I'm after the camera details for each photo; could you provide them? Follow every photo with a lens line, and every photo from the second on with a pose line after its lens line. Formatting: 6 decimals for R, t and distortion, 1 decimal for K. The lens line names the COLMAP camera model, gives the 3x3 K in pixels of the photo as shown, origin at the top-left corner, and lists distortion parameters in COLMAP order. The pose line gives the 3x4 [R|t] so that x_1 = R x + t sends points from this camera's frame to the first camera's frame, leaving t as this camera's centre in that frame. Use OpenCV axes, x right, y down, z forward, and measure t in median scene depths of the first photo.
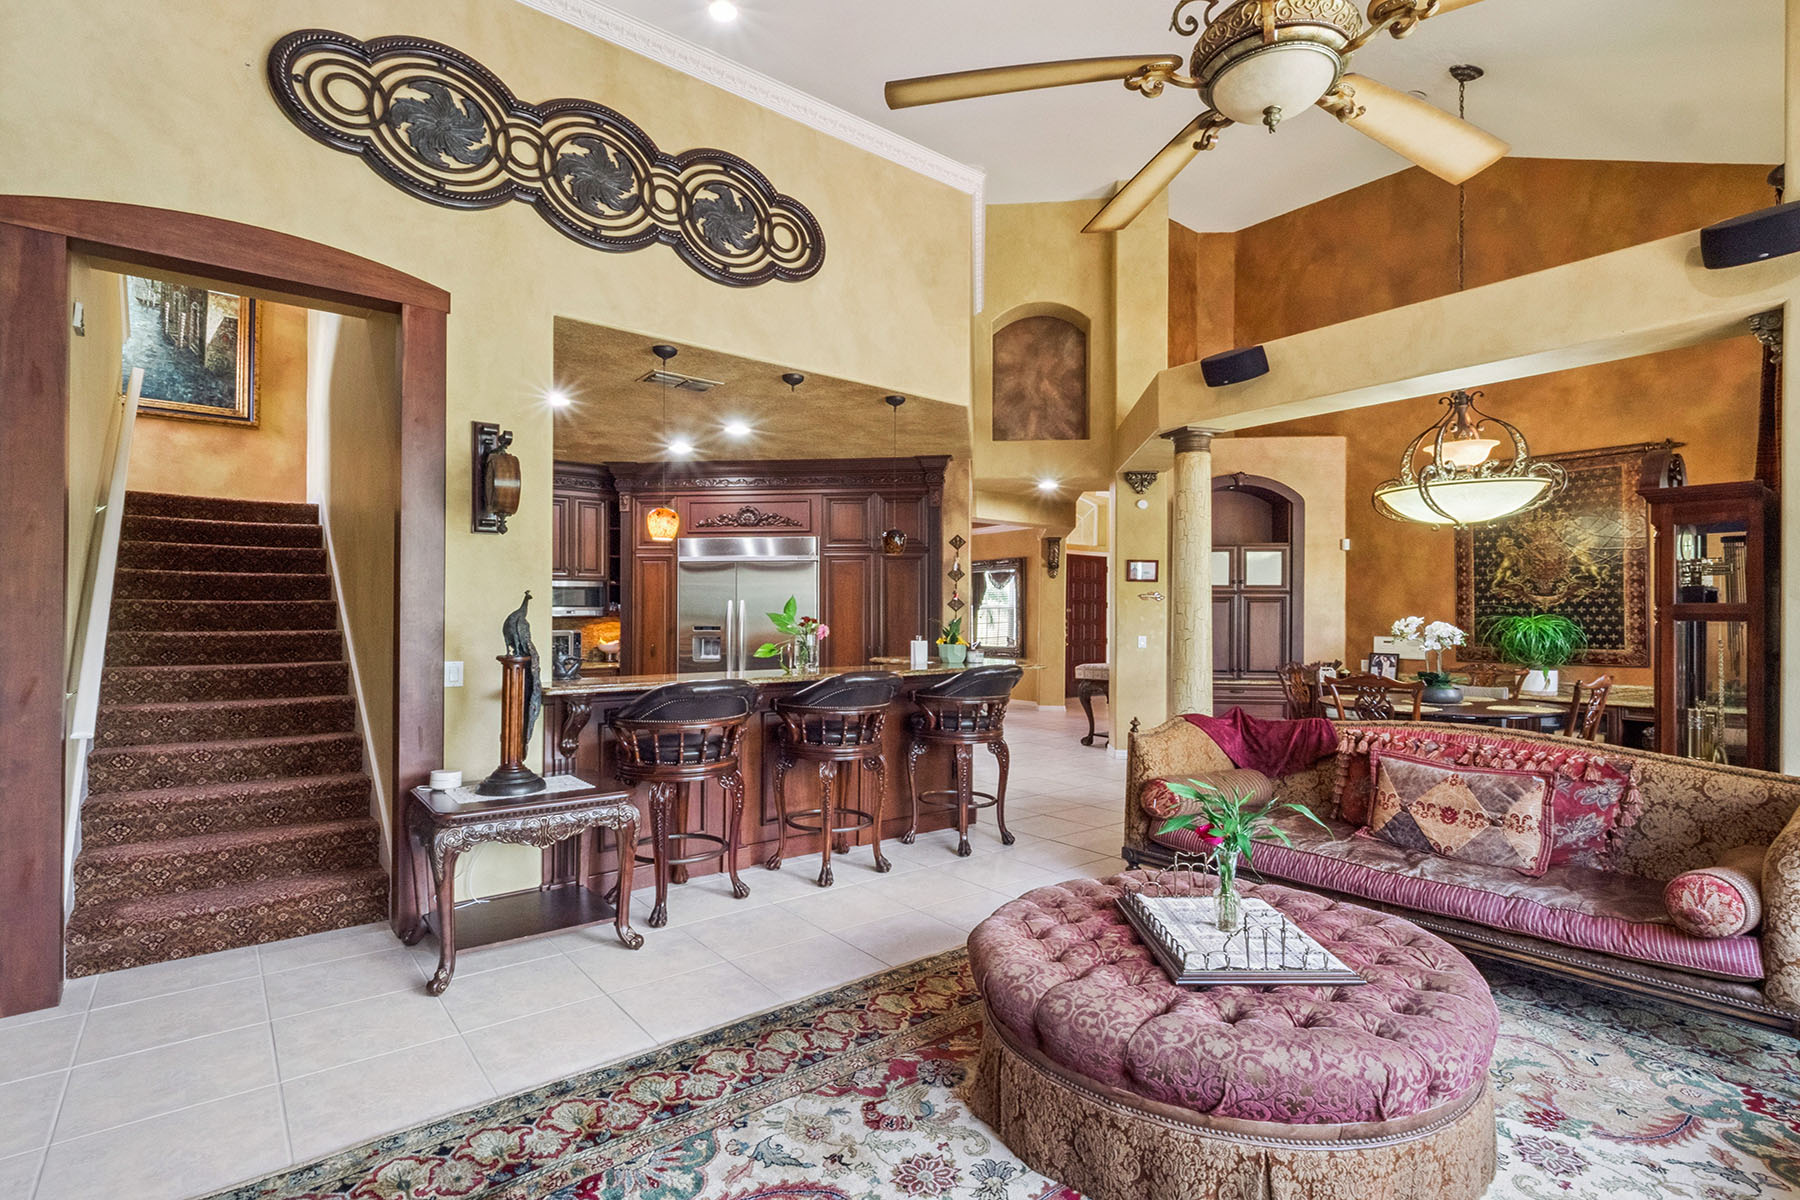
lens RADIAL K [[870.8, 0, 907.8], [0, 870.8, 612.8], [0, 0, 1]] dist [0.003181, -0.004491]
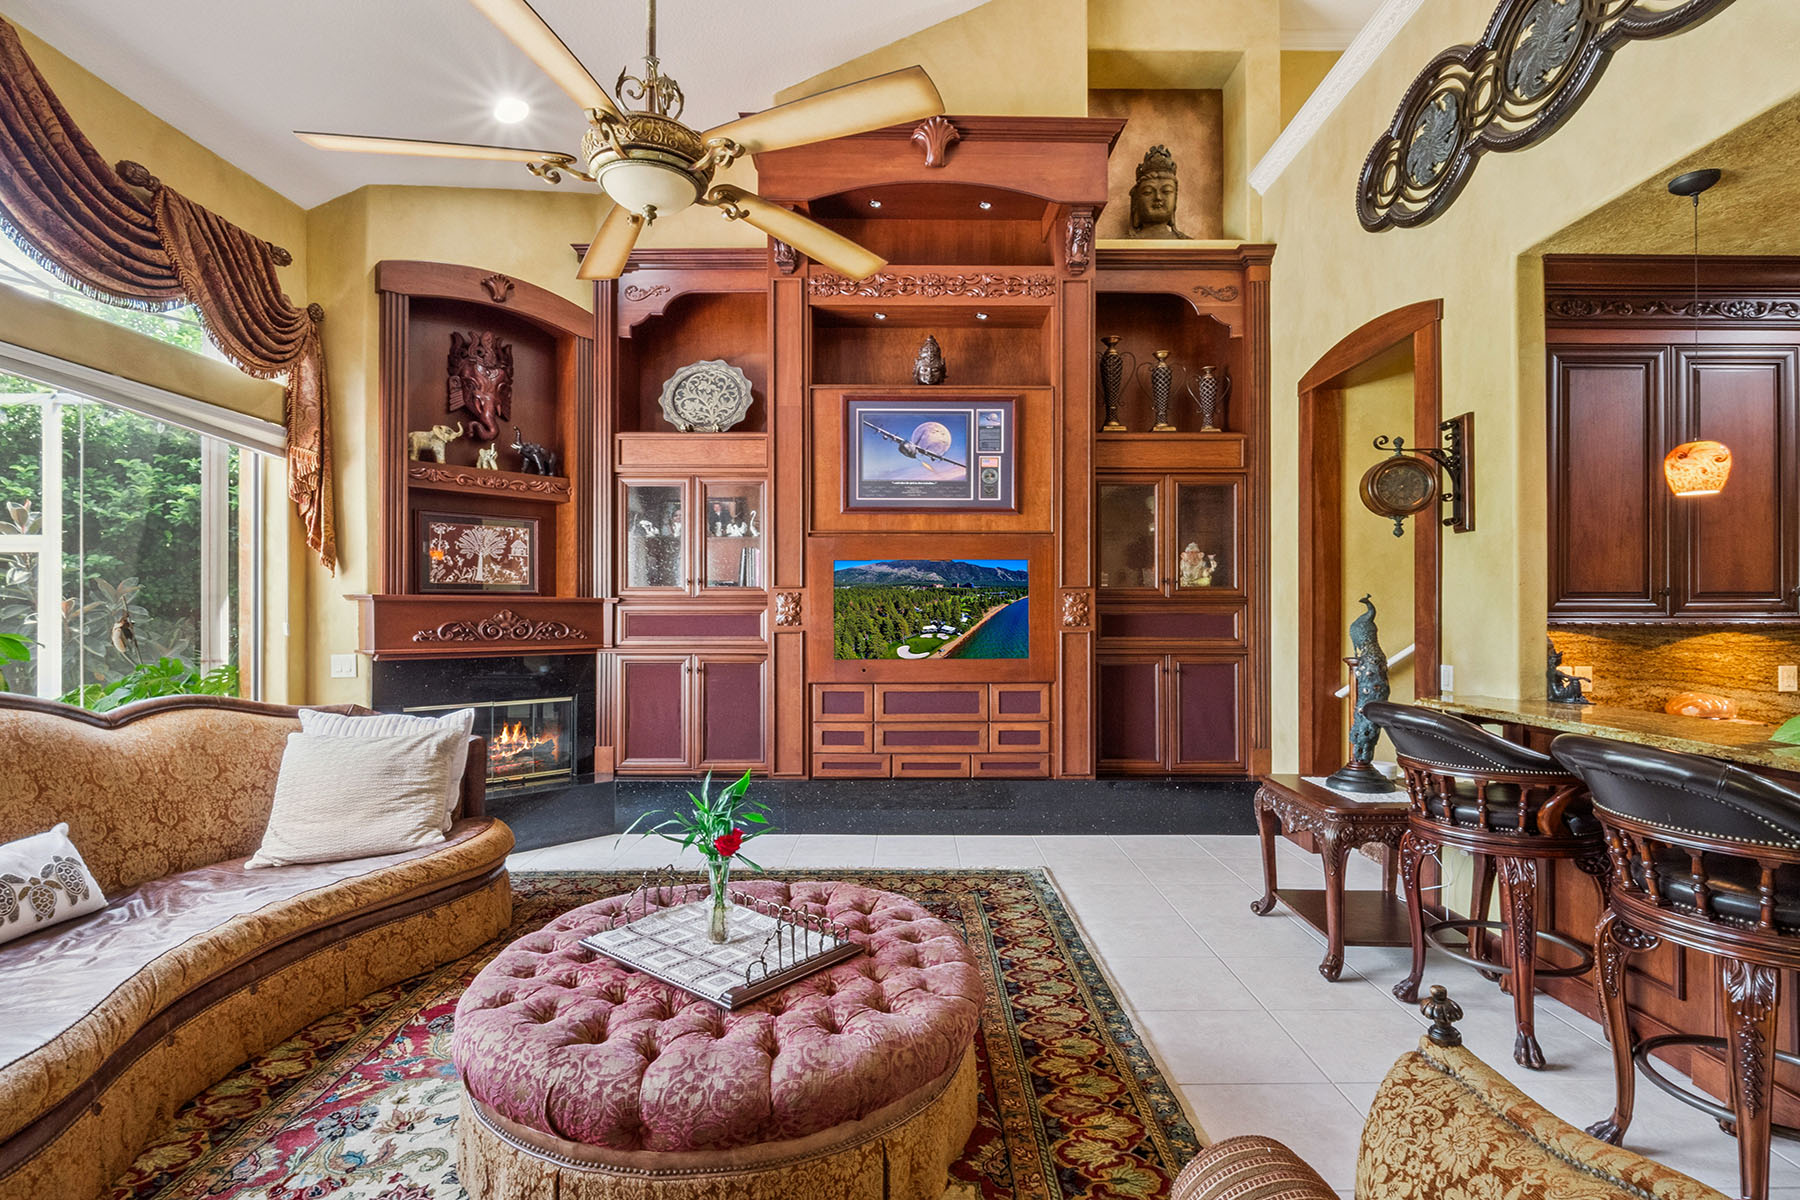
lens RADIAL K [[870.8, 0, 906.6], [0, 870.8, 616.7], [0, 0, 1]] dist [0.003181, -0.004491]
pose [[-0.629884, -0.002575, -0.776685, 0.427393], [-0.002220, 0.999996, -0.001515, 0.002844], [0.776686, 0.000770, -0.629888, 0.768333]]
